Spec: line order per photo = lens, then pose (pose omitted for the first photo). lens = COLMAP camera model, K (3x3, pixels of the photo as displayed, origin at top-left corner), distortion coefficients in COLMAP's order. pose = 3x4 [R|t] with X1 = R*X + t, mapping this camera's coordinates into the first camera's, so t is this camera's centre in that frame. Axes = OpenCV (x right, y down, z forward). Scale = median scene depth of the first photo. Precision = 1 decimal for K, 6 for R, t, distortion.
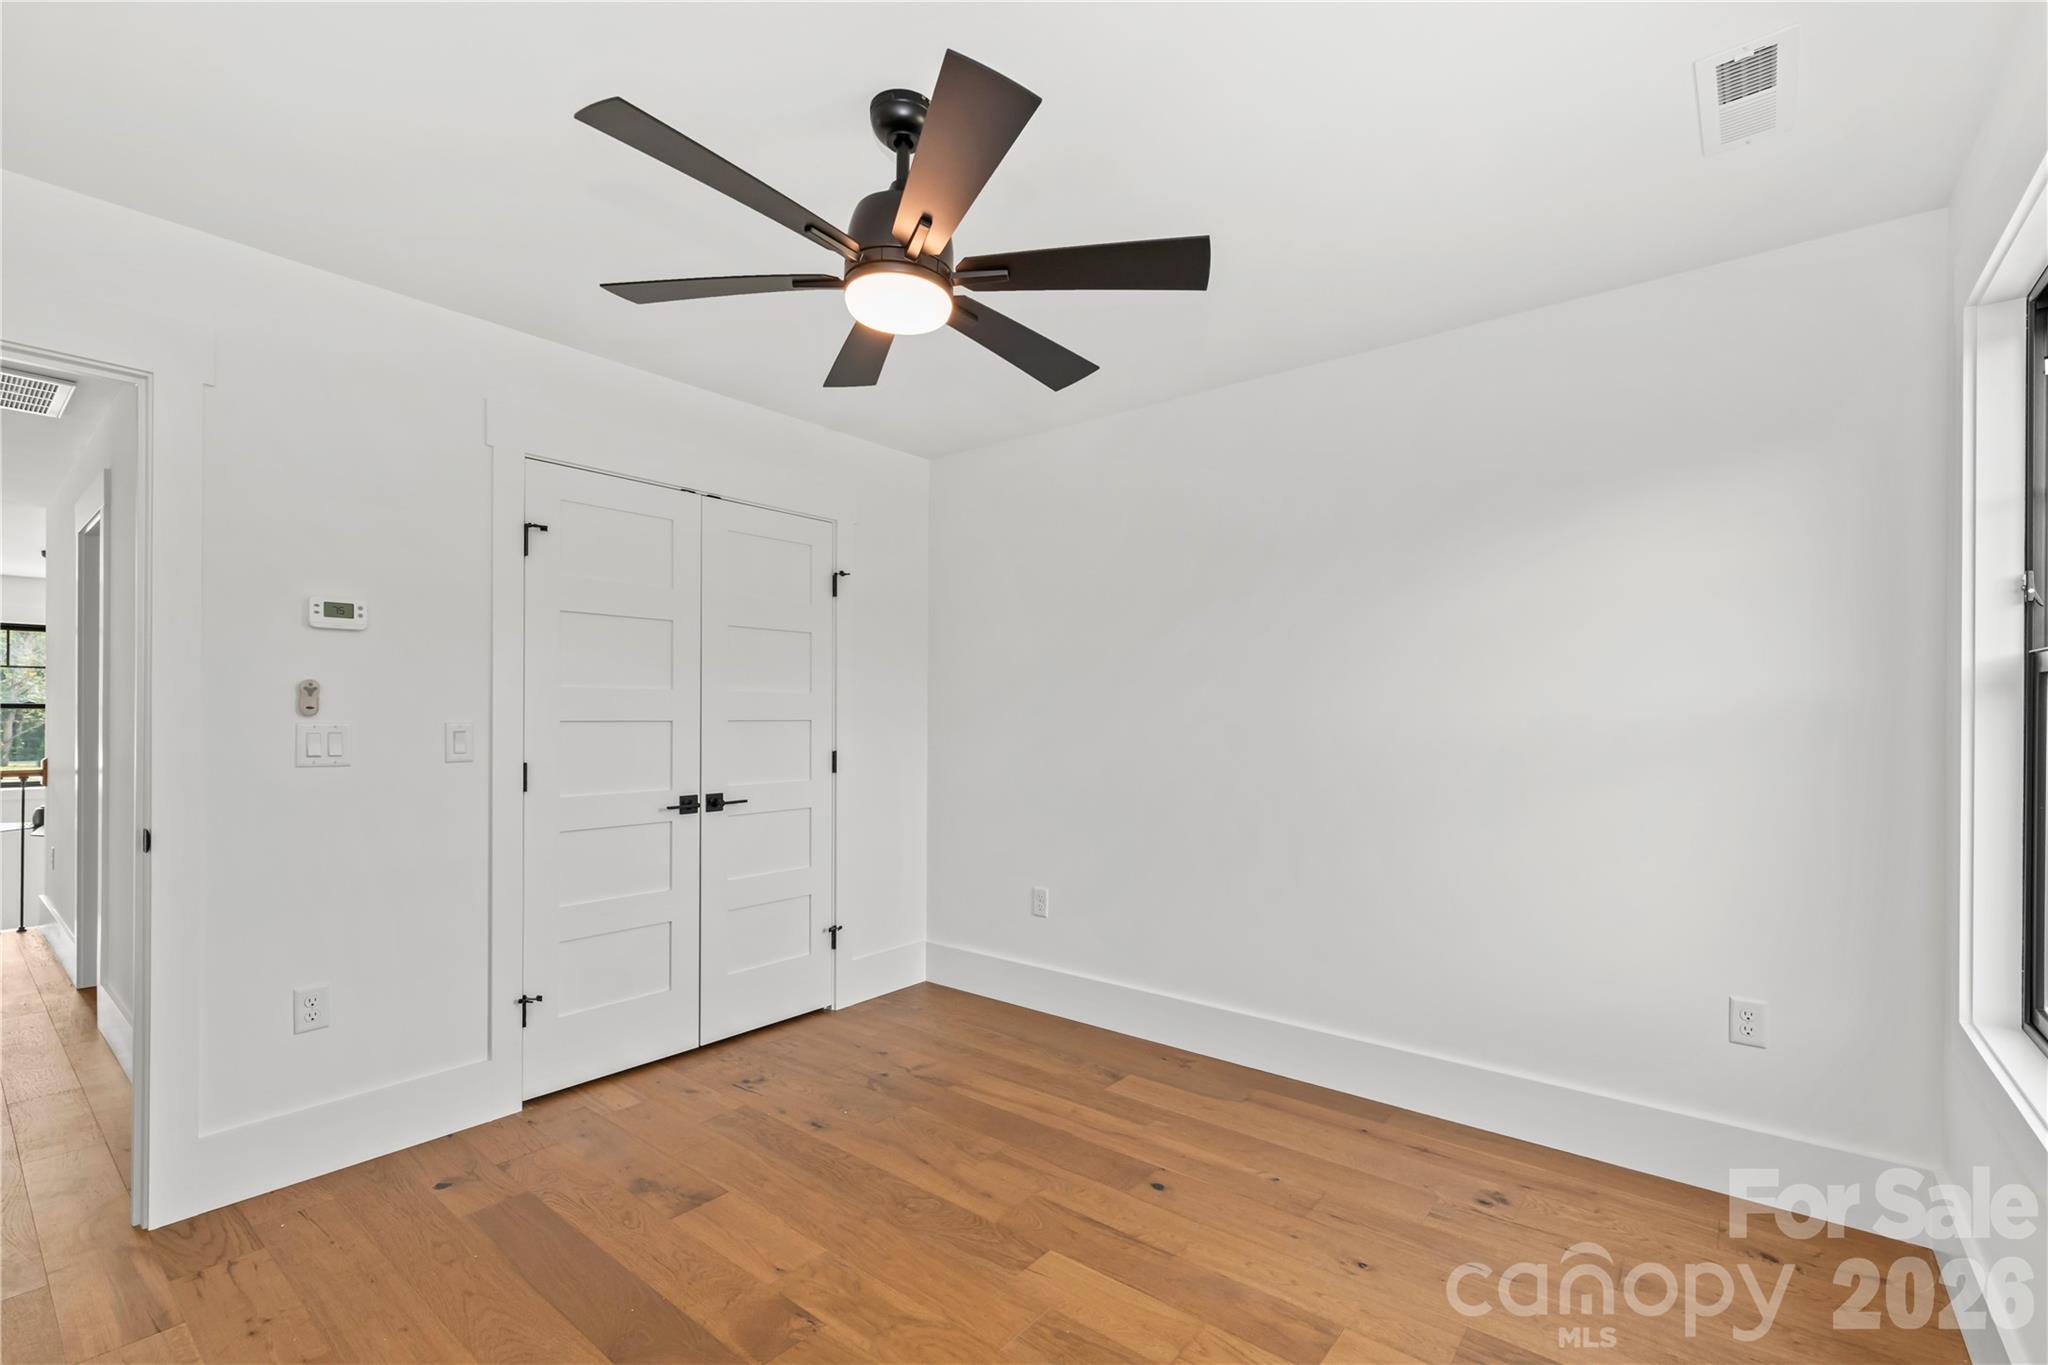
lens RADIAL K [[881.7, 0, 1024.0], [0, 881.7, 682.5], [0, 0, 1]] dist [0.002523, 0.000200]
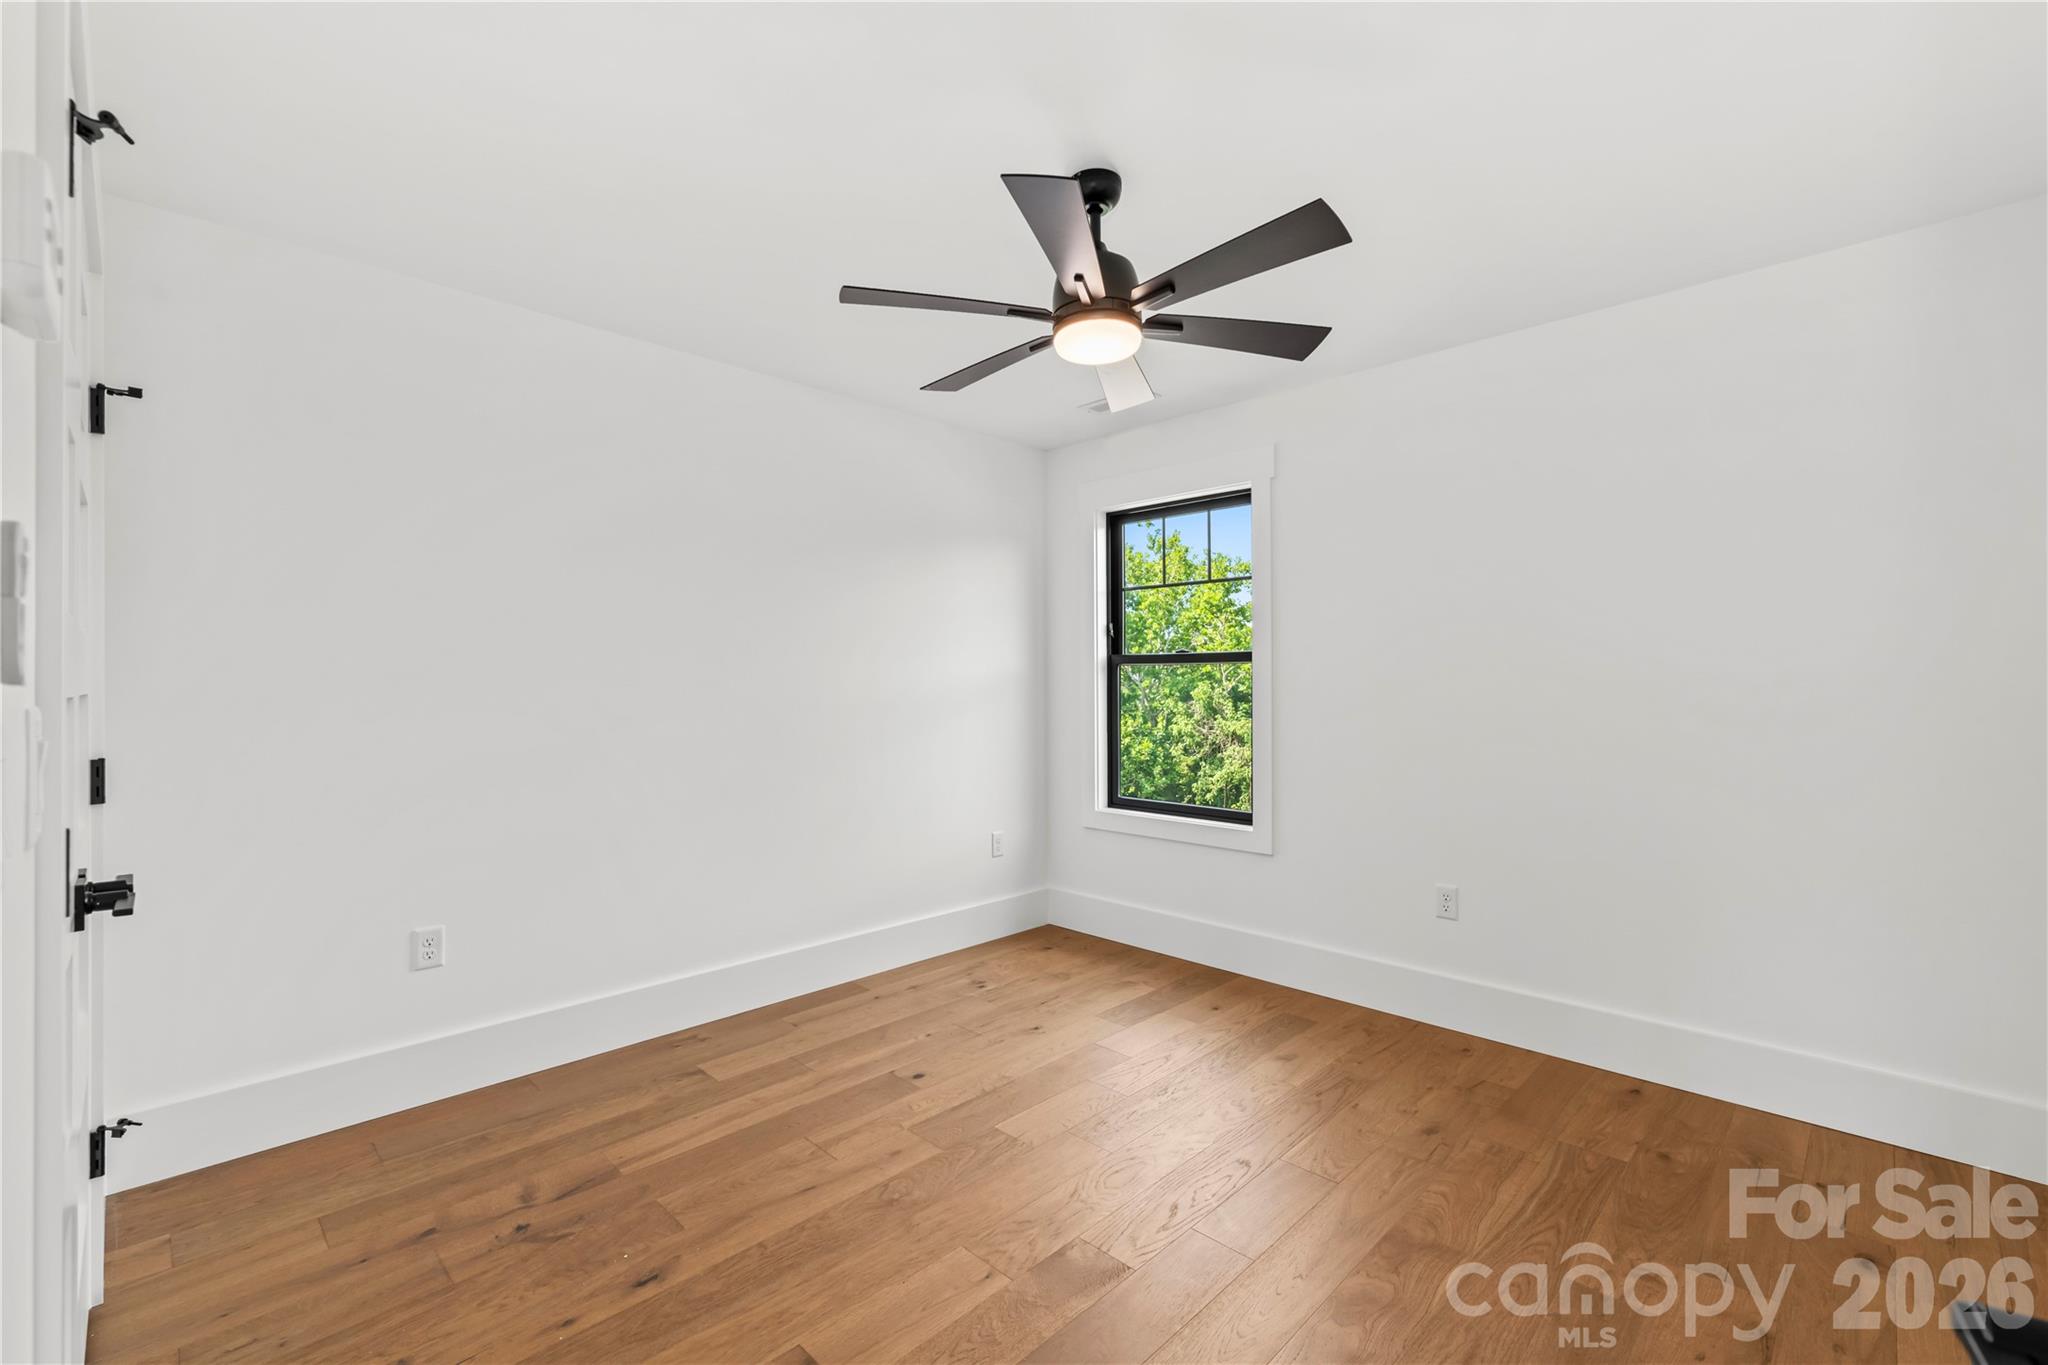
lens RADIAL K [[881.7, 0, 1024.0], [0, 881.7, 682.5], [0, 0, 1]] dist [0.002523, 0.000200]
pose [[0.099484, -0.000965, 0.995039, -0.923679], [-0.036981, 0.999305, 0.004666, 0.026327], [-0.994352, -0.037262, 0.099380, 0.688317]]
